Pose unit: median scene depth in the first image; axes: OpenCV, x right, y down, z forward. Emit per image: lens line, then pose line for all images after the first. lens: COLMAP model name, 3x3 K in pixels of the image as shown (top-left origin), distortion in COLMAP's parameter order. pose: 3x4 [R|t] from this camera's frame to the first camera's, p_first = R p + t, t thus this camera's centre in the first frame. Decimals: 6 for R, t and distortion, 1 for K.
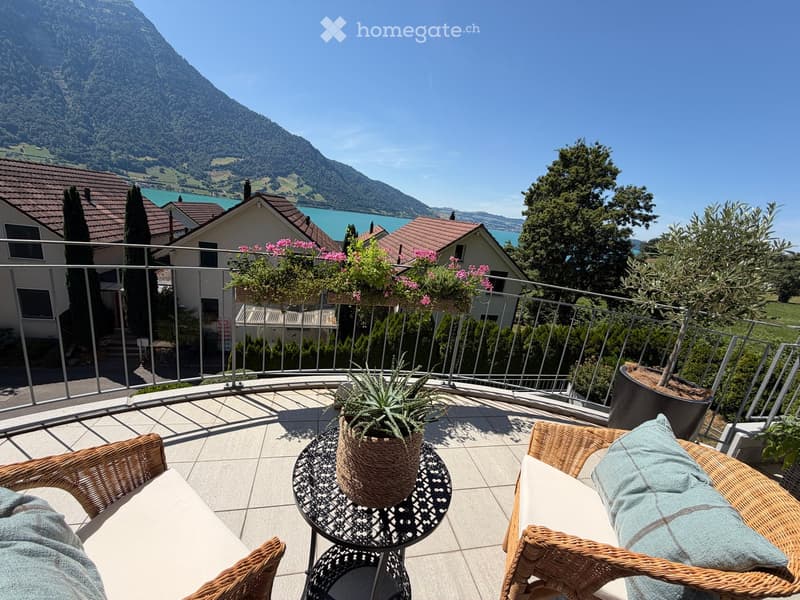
lens RADIAL K [[327.7, 0, 389.8], [0, 327.7, 301.1], [0, 0, 1]] dist [-0.004286, 0.000685]
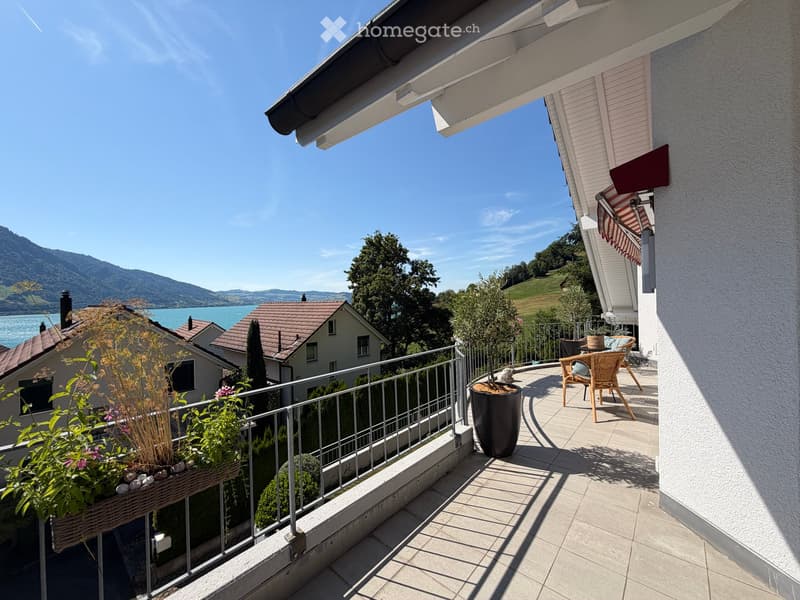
lens RADIAL K [[327.7, 0, 387.8], [0, 327.7, 303.3], [0, 0, 1]] dist [-0.004286, 0.000685]
pose [[0.816917, -0.155938, 0.555275, -0.196728], [0.272908, 0.952667, -0.133962, -0.012904], [-0.508102, 0.260975, 0.820807, -0.065232]]
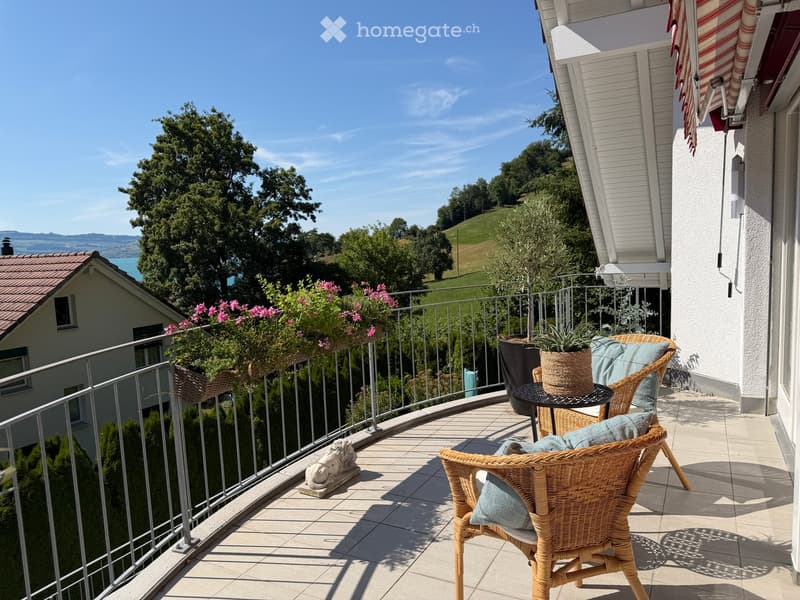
lens RADIAL K [[587.1, 0, 396.8], [0, 587.1, 302.3], [0, 0, 1]] dist [0.042044, 0.001173]
pose [[0.654144, -0.230621, 0.720354, -0.092555], [0.316639, 0.948409, 0.016097, -0.006382], [-0.686903, 0.217563, 0.693420, -0.020933]]
